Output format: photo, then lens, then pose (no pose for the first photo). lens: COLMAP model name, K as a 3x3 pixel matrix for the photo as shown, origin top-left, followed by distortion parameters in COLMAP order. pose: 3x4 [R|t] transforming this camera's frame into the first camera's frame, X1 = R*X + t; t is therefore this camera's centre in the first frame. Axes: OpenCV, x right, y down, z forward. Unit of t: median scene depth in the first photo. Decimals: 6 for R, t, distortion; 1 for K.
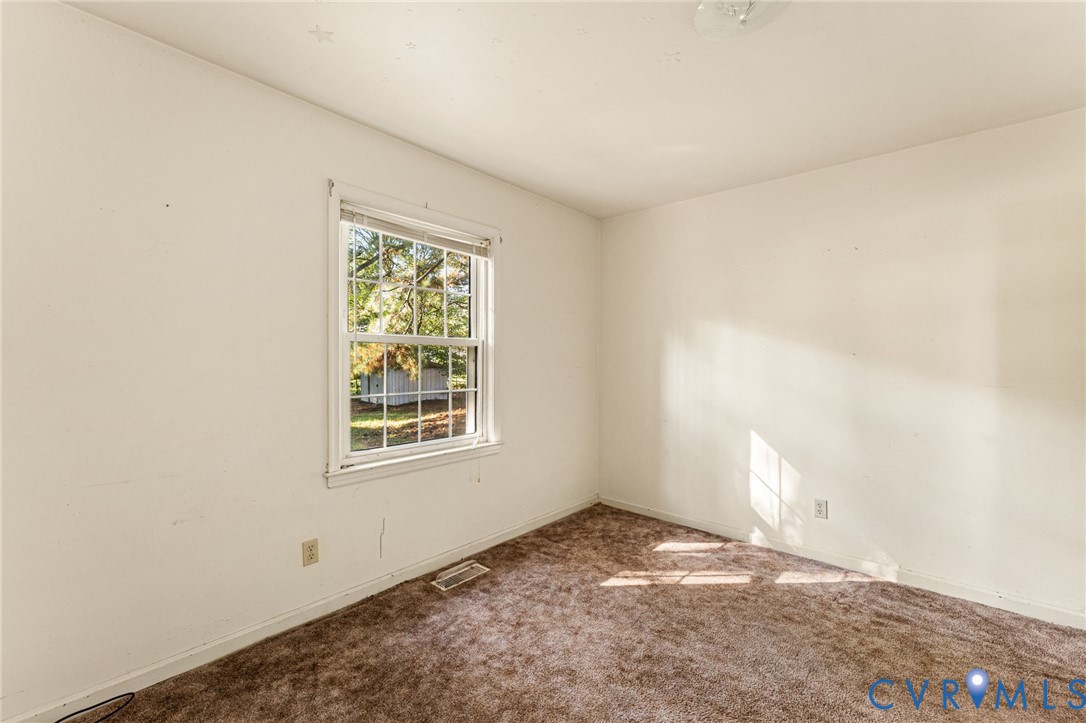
lens RADIAL K [[451.0, 0, 542.1], [0, 451.0, 363.3], [0, 0, 1]] dist [-0.000938, 0.000276]
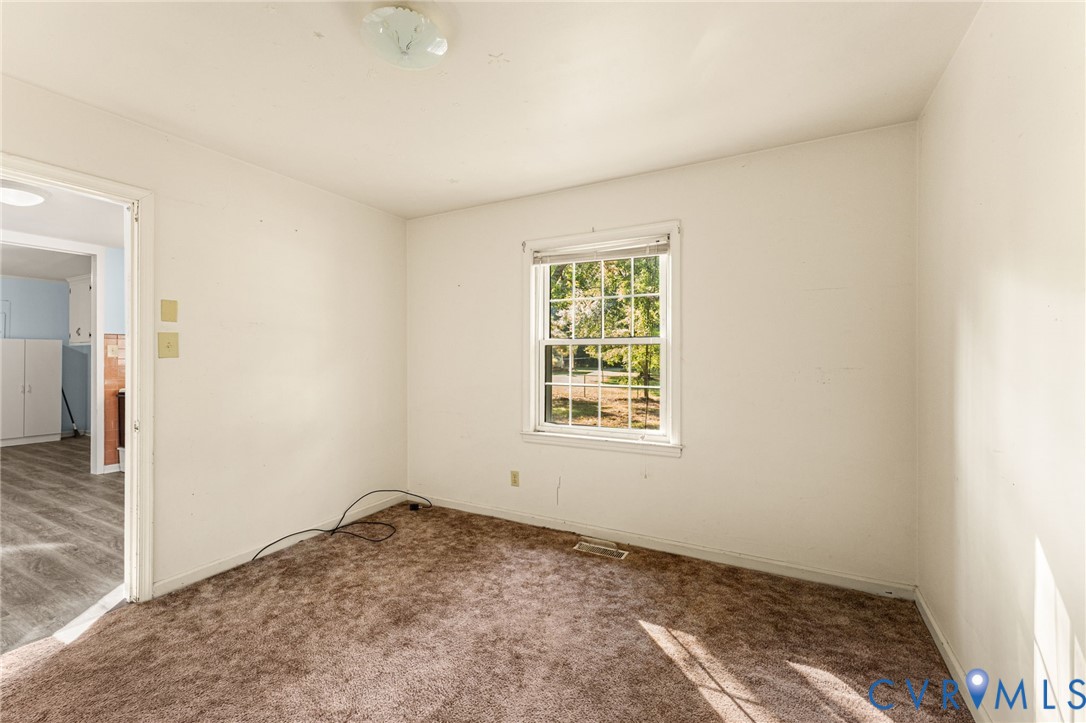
lens RADIAL K [[451.0, 0, 543.8], [0, 451.0, 357.5], [0, 0, 1]] dist [-0.000938, 0.000276]
pose [[0.240240, -0.005549, -0.970698, 0.942033], [-0.009381, 0.999924, -0.008037, 0.001834], [0.970668, 0.011037, 0.240169, 0.628767]]
